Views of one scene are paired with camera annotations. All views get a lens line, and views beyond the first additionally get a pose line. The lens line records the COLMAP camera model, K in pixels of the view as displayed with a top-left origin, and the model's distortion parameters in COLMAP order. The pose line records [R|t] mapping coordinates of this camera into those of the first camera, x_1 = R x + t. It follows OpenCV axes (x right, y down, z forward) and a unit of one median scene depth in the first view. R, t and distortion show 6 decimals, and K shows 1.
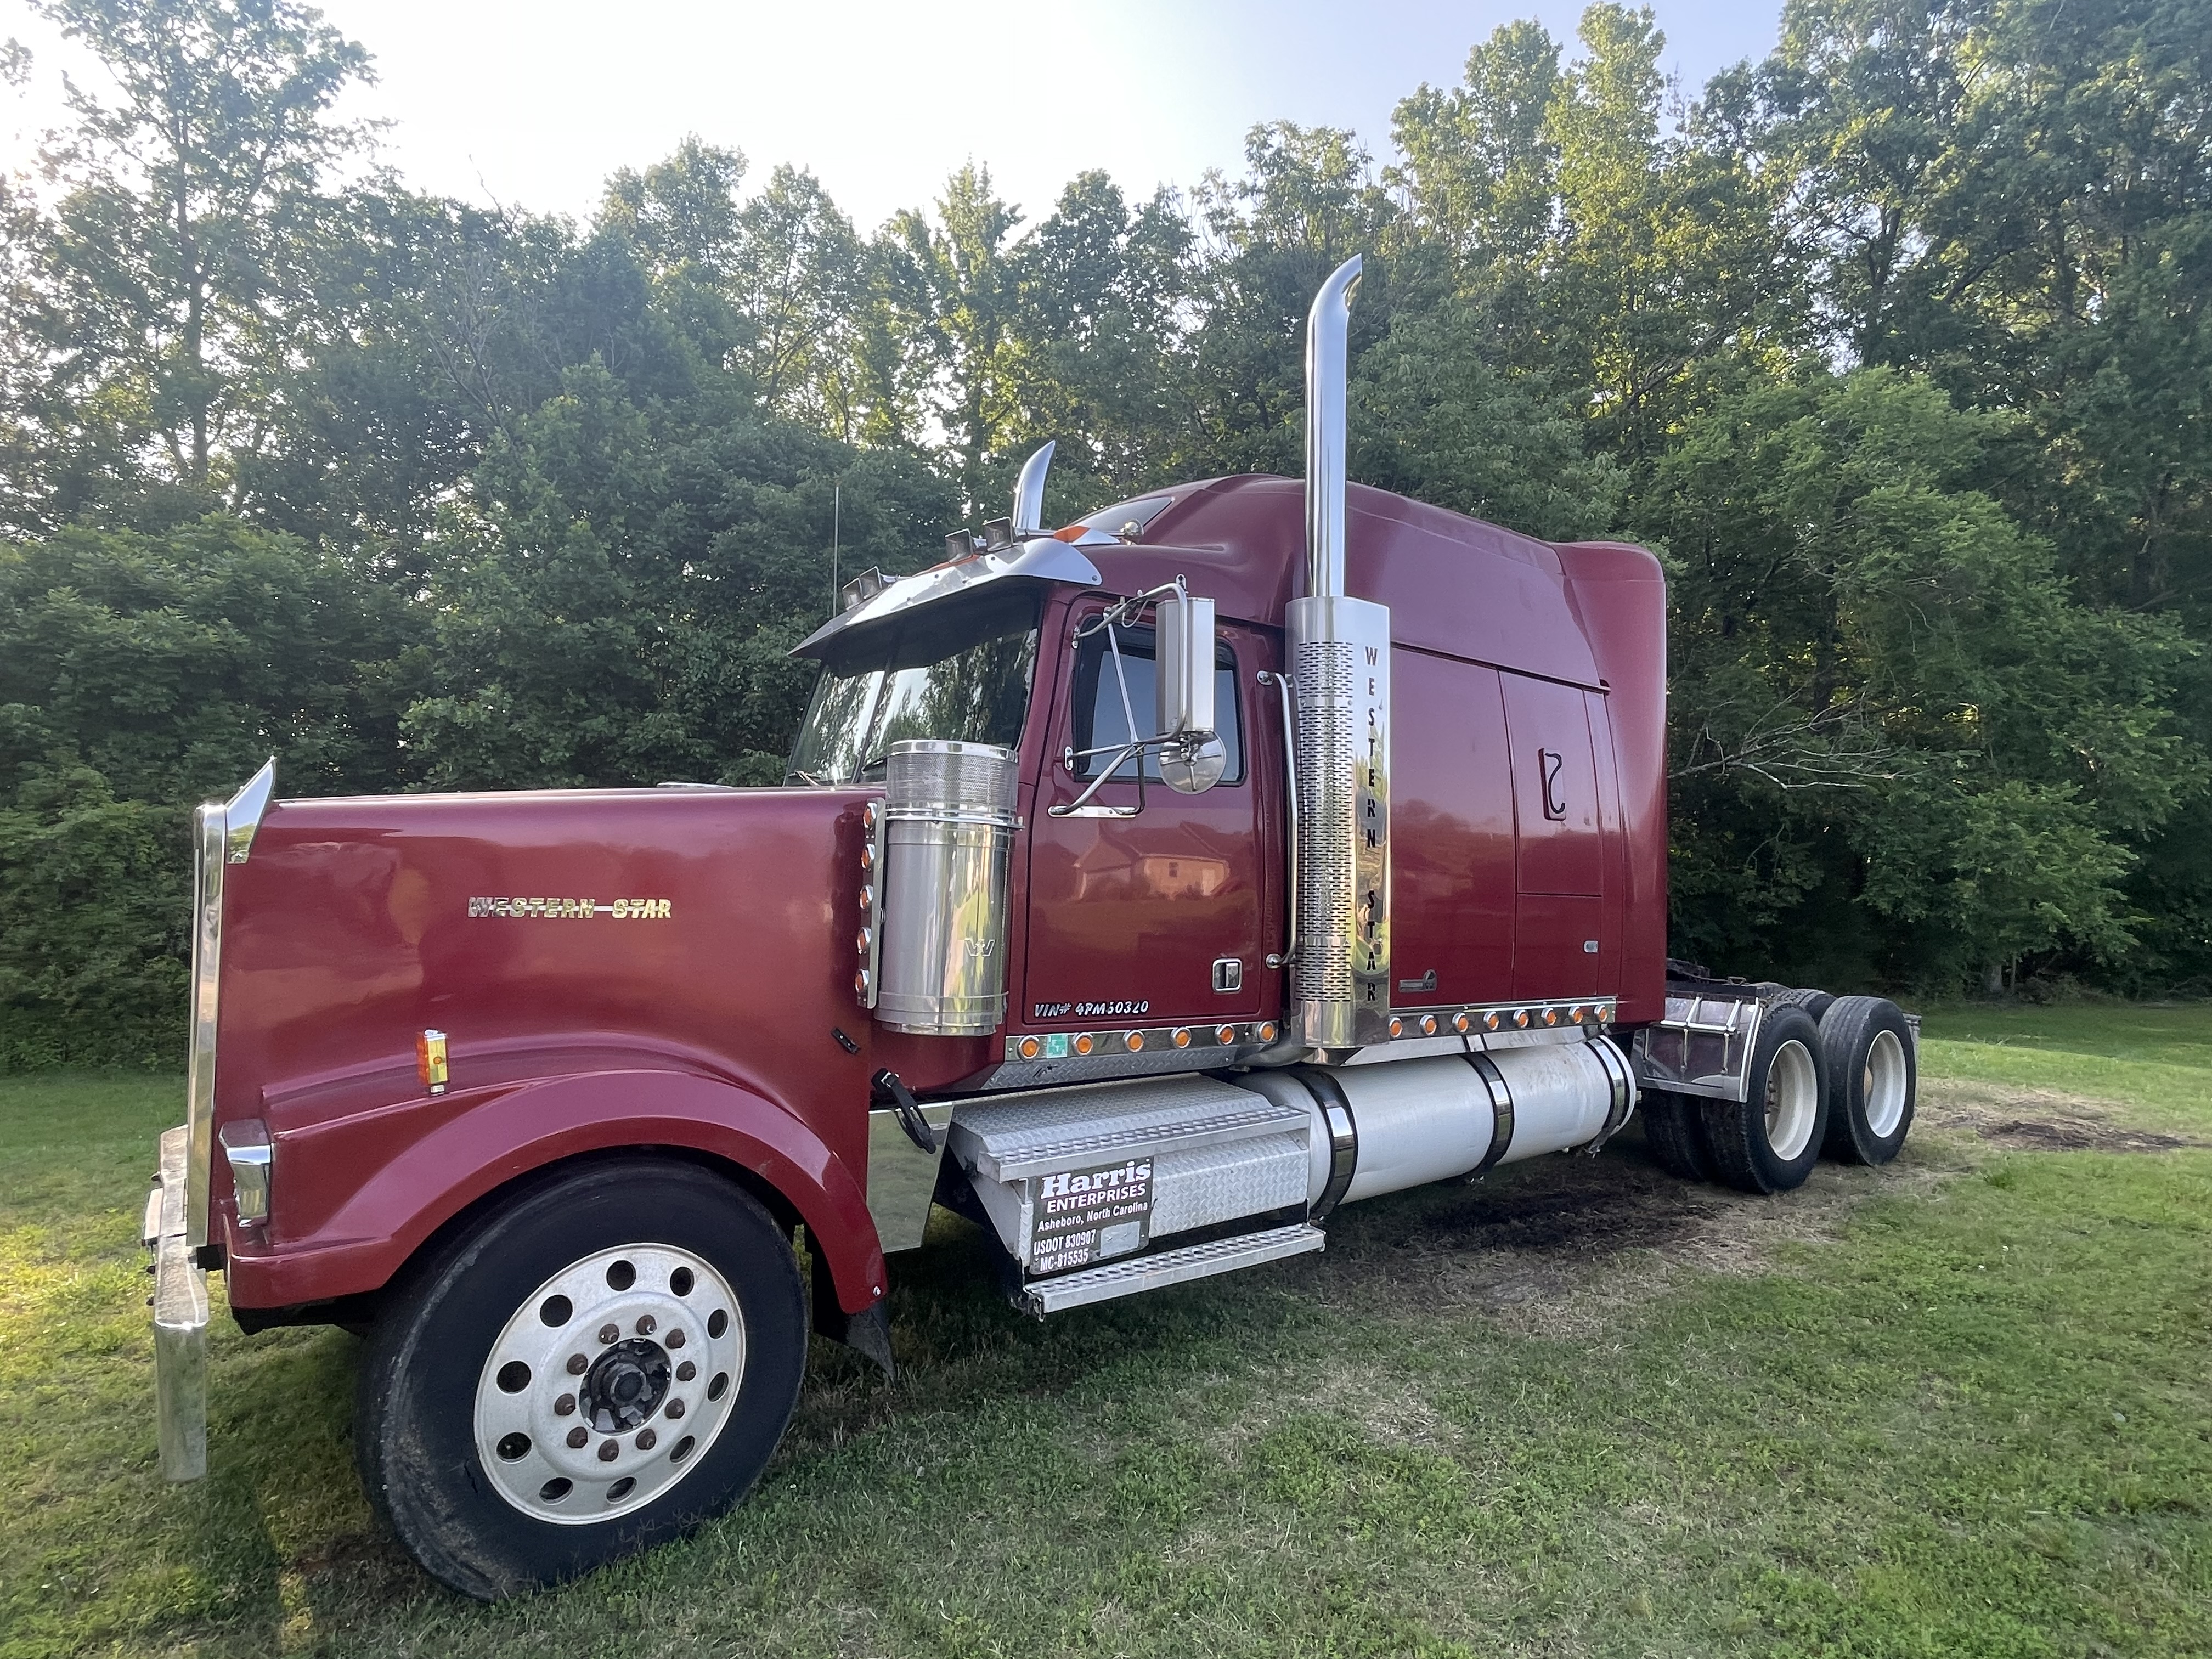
lens RADIAL K [[1171.0, 0, 1106.0], [0, 1171.0, 829.5], [0, 0, 1]] dist [-0.002235, 0.002280]
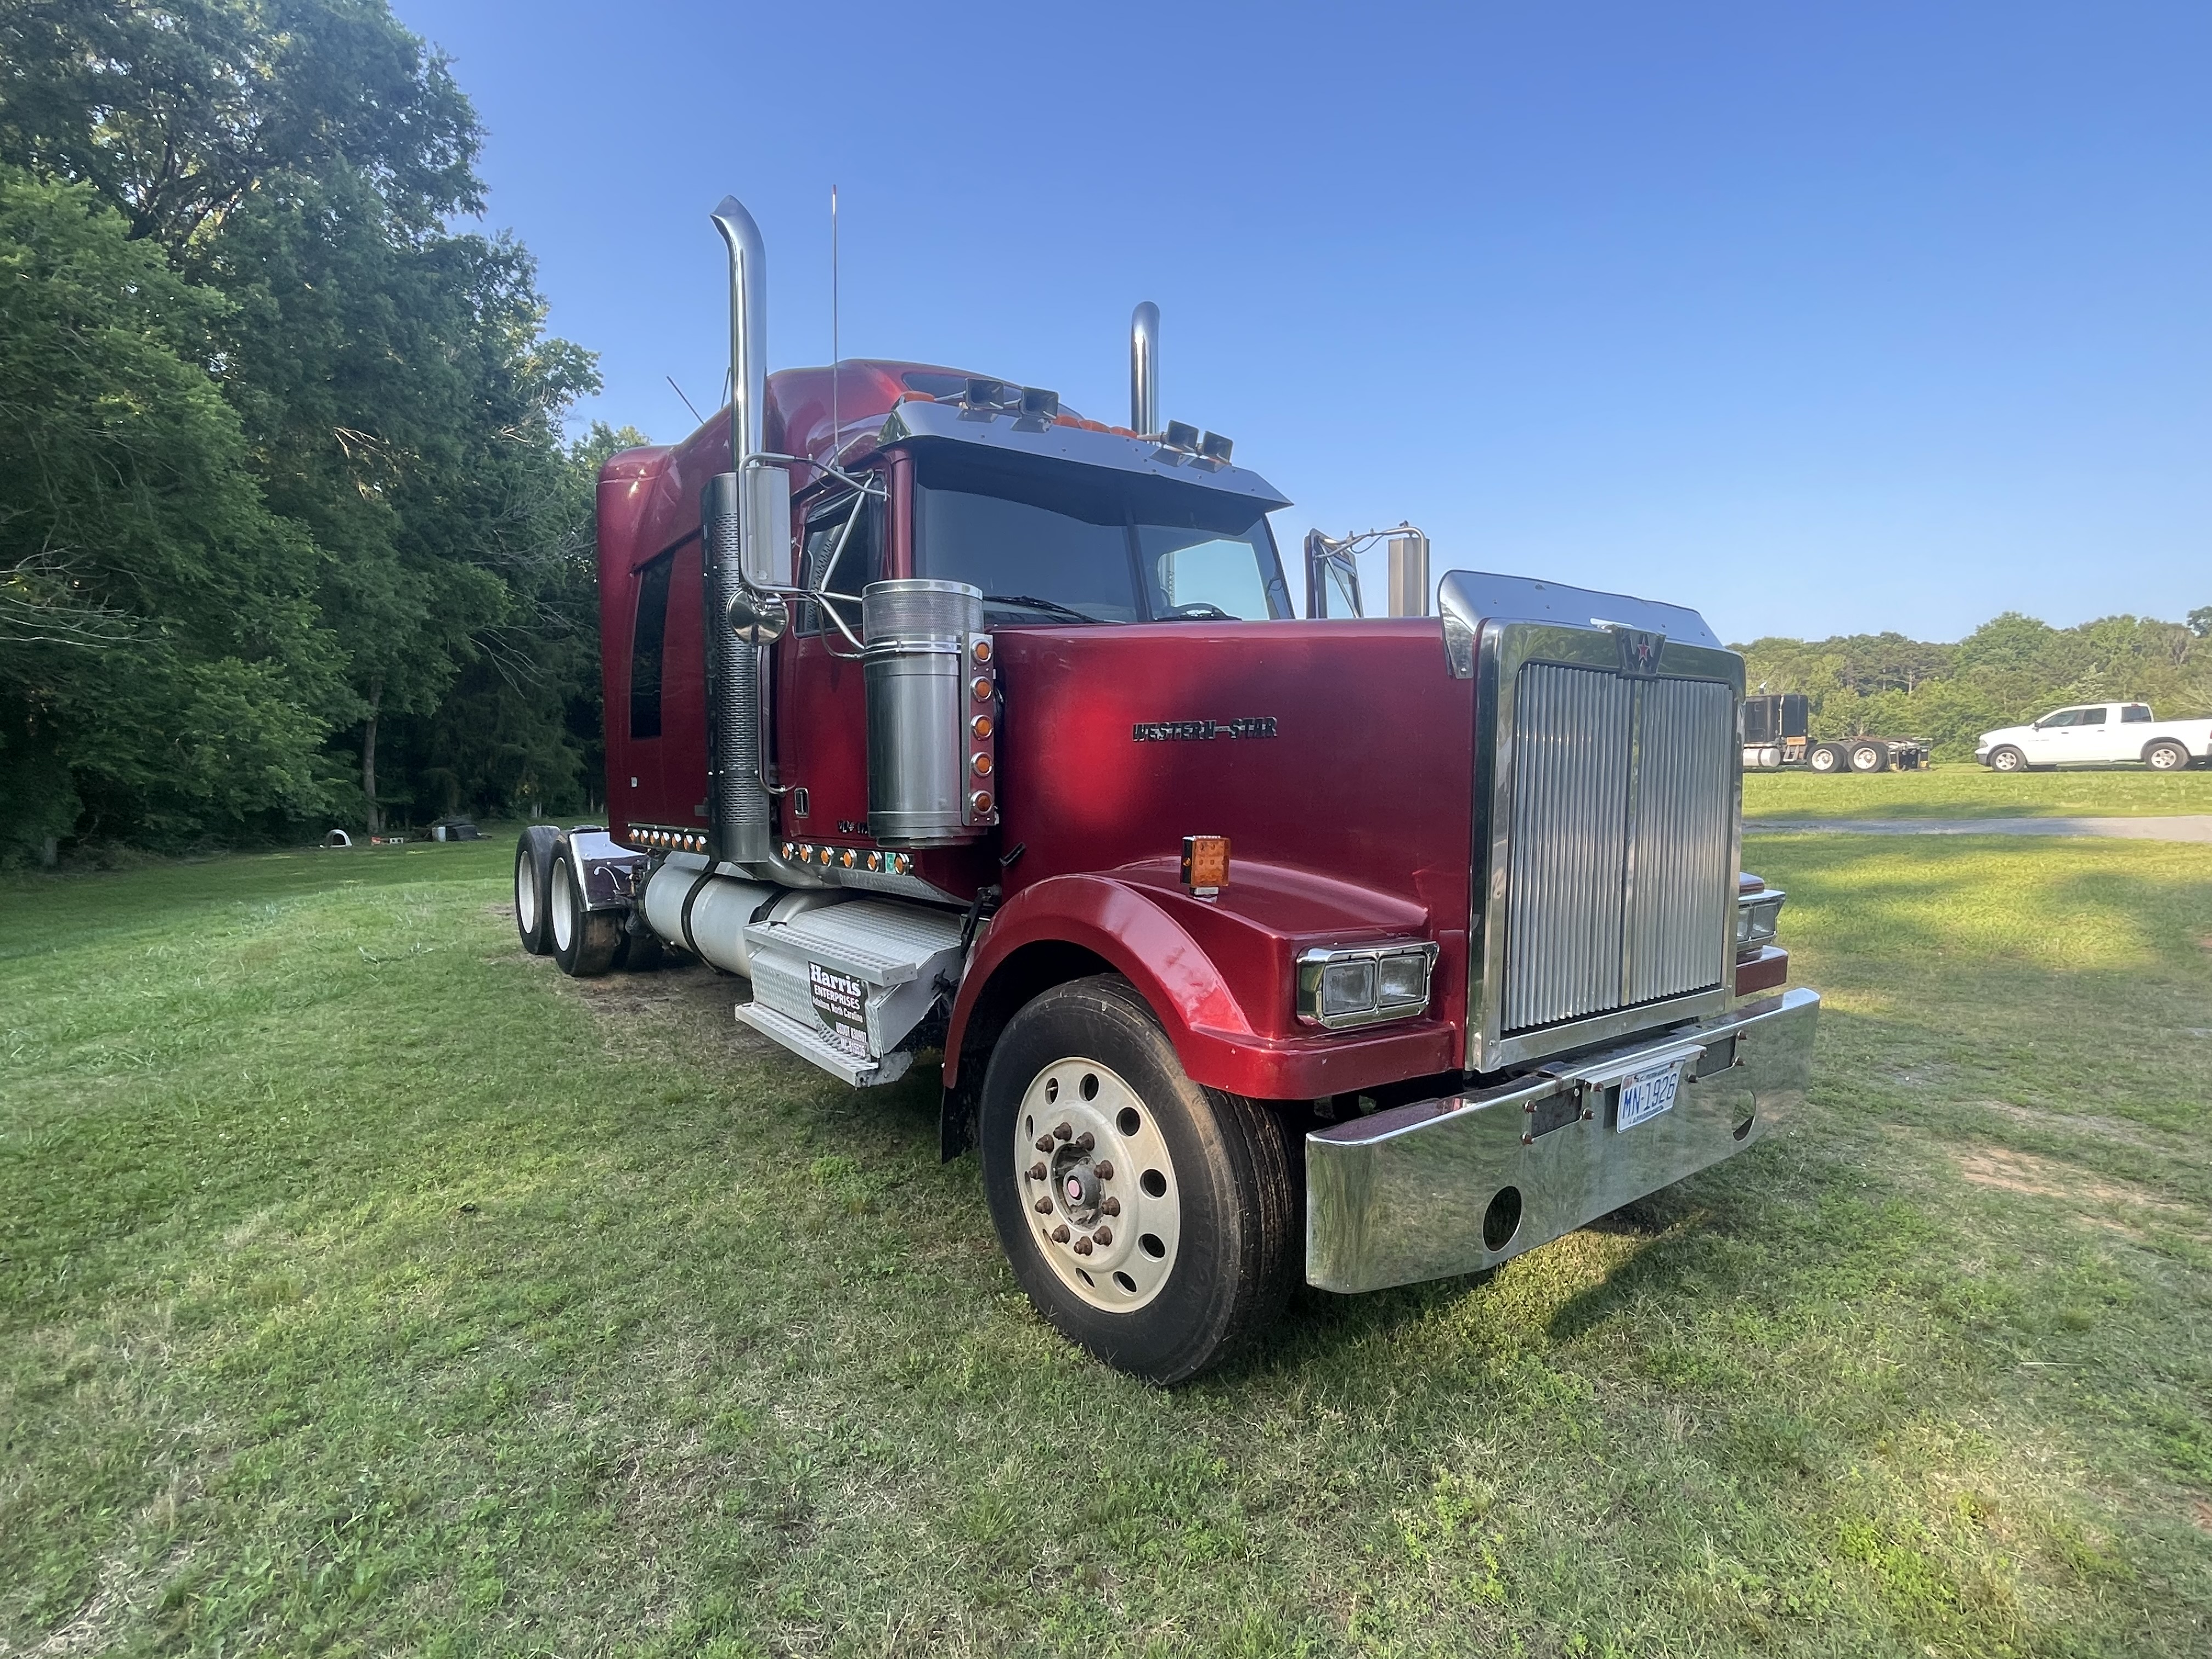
lens RADIAL K [[1079.4, 0, 1104.8], [0, 1079.4, 839.1], [0, 0, 1]] dist [0.001537, 0.000405]
pose [[0.007051, -0.076723, 0.997027, -0.294486], [-0.047231, 0.995914, 0.076972, 0.018412], [-0.998859, -0.047633, 0.003398, 0.255789]]
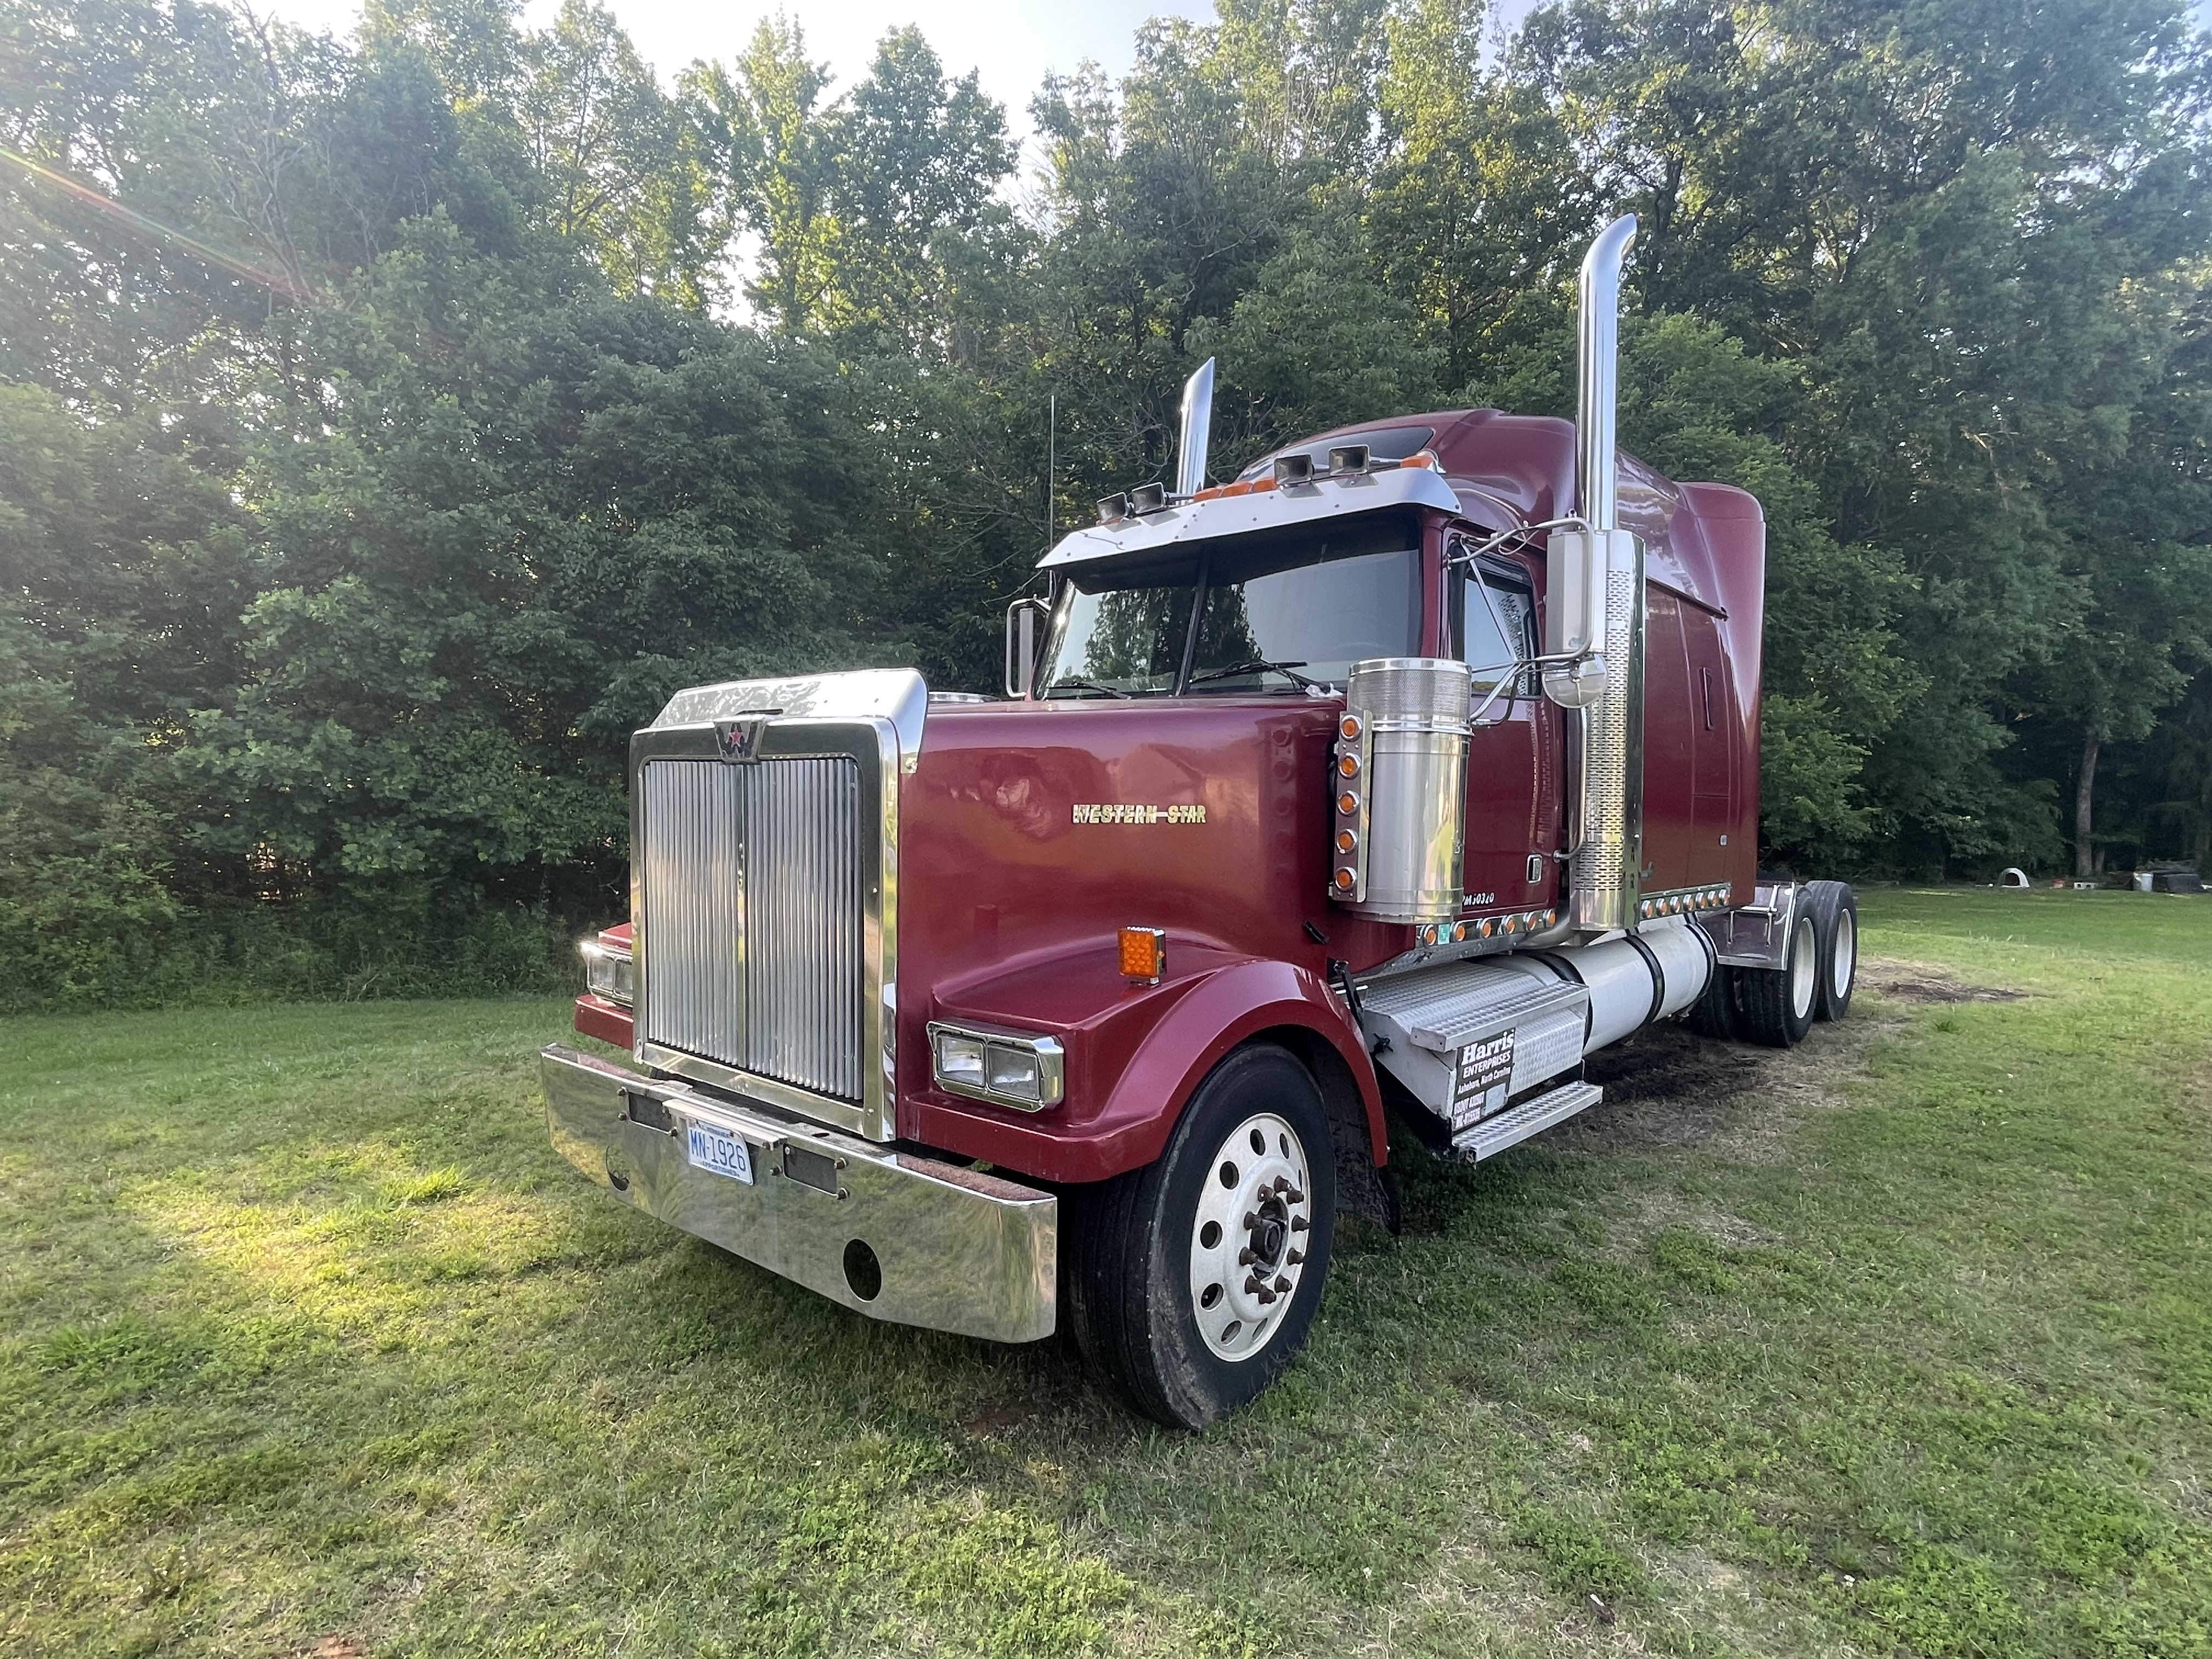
lens RADIAL K [[1173.6, 0, 1100.8], [0, 1173.6, 825.3], [0, 0, 1]] dist [-0.002763, -0.000706]
pose [[0.982331, -0.012898, 0.186709, -0.122128], [-0.001233, 0.997155, 0.075370, -0.000452], [-0.187149, -0.074269, 0.979520, -0.006229]]
